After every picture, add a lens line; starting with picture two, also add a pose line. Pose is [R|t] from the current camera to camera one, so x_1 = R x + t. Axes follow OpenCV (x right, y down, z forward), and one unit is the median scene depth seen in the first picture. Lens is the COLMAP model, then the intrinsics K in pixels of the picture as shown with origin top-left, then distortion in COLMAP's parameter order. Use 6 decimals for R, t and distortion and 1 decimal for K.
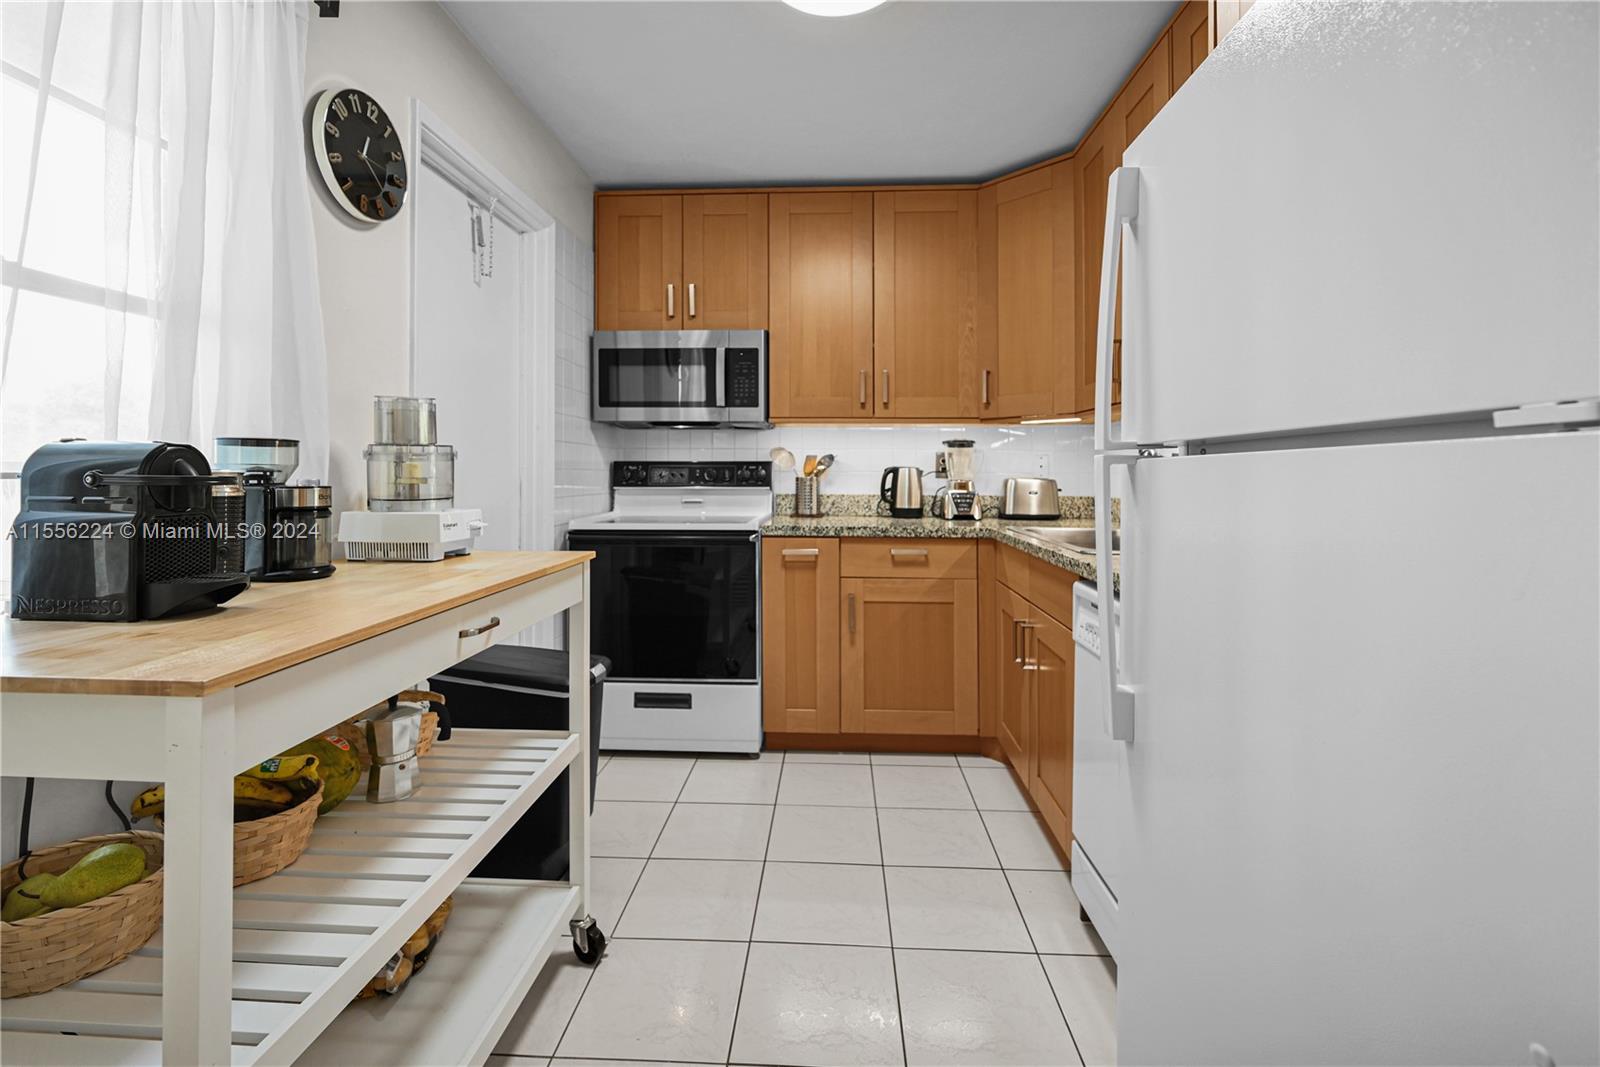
lens RADIAL K [[670.1, 0, 804.7], [0, 670.1, 492.6], [0, 0, 1]] dist [0.000552, 0.000021]
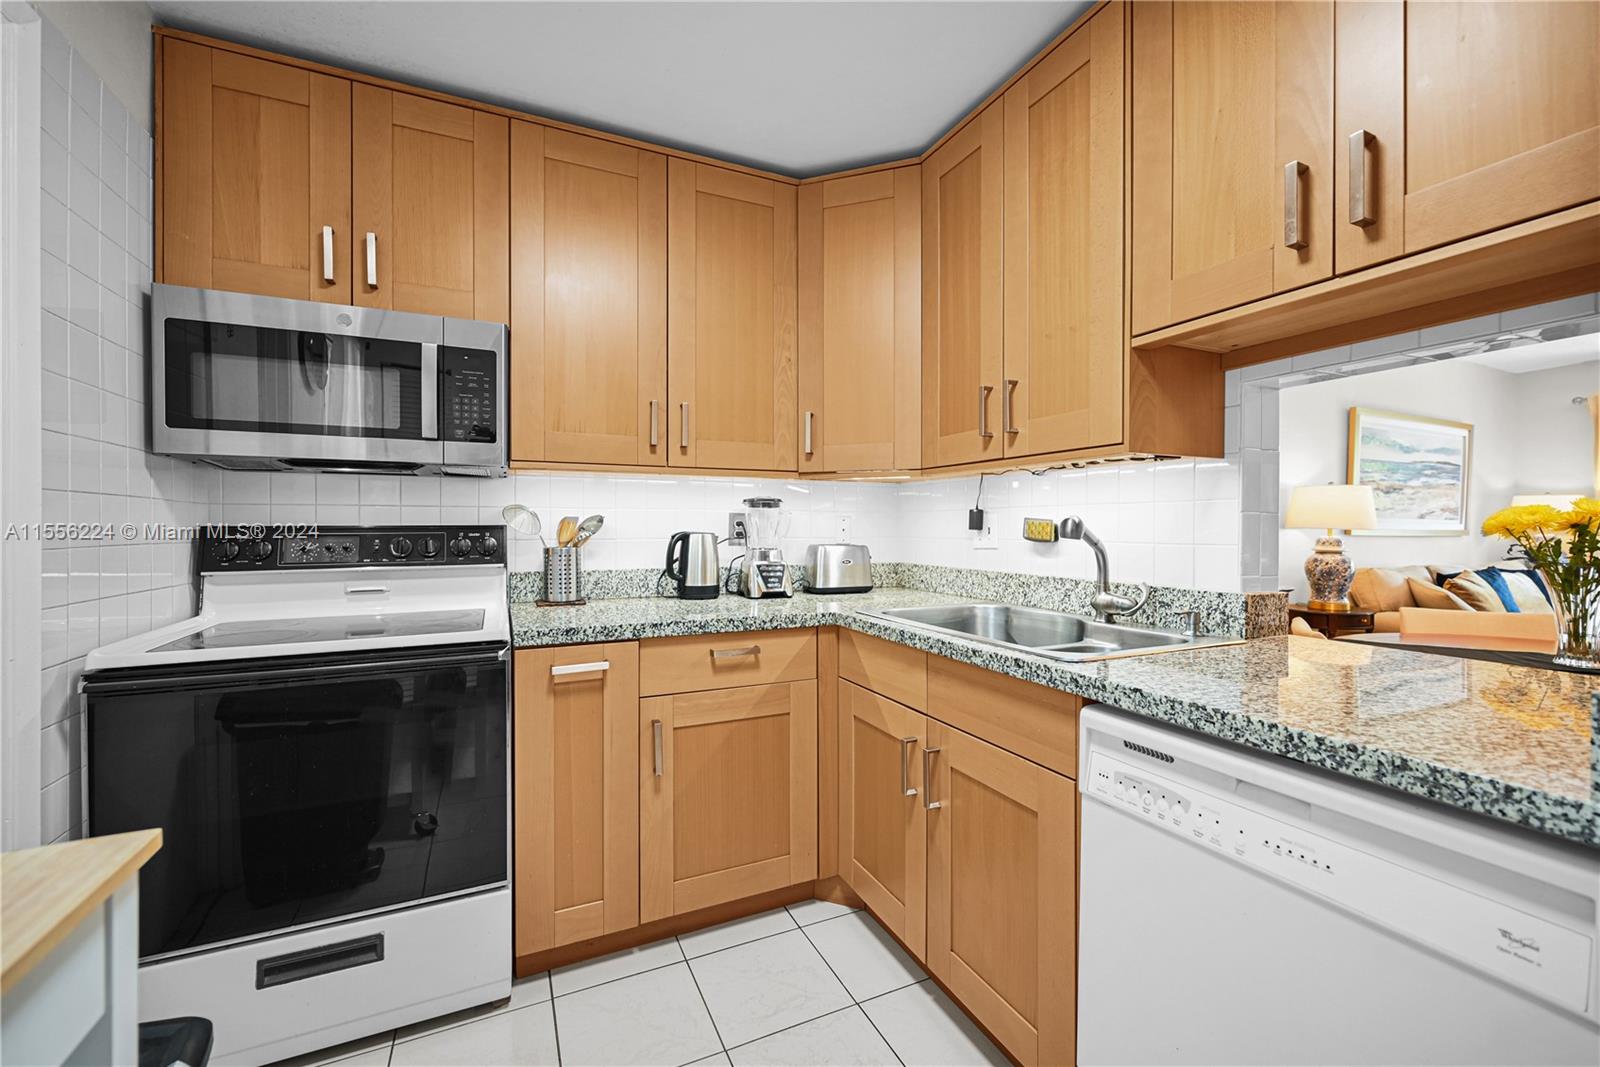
lens RADIAL K [[653.8, 0, 800.0], [0, 653.8, 533.5], [0, 0, 1]] dist [-0.001013, 0.000101]
pose [[0.887852, -0.009456, 0.460032, -0.096683], [0.018173, 0.999729, -0.014524, -0.025374], [-0.459770, 0.021256, 0.887784, 0.301812]]
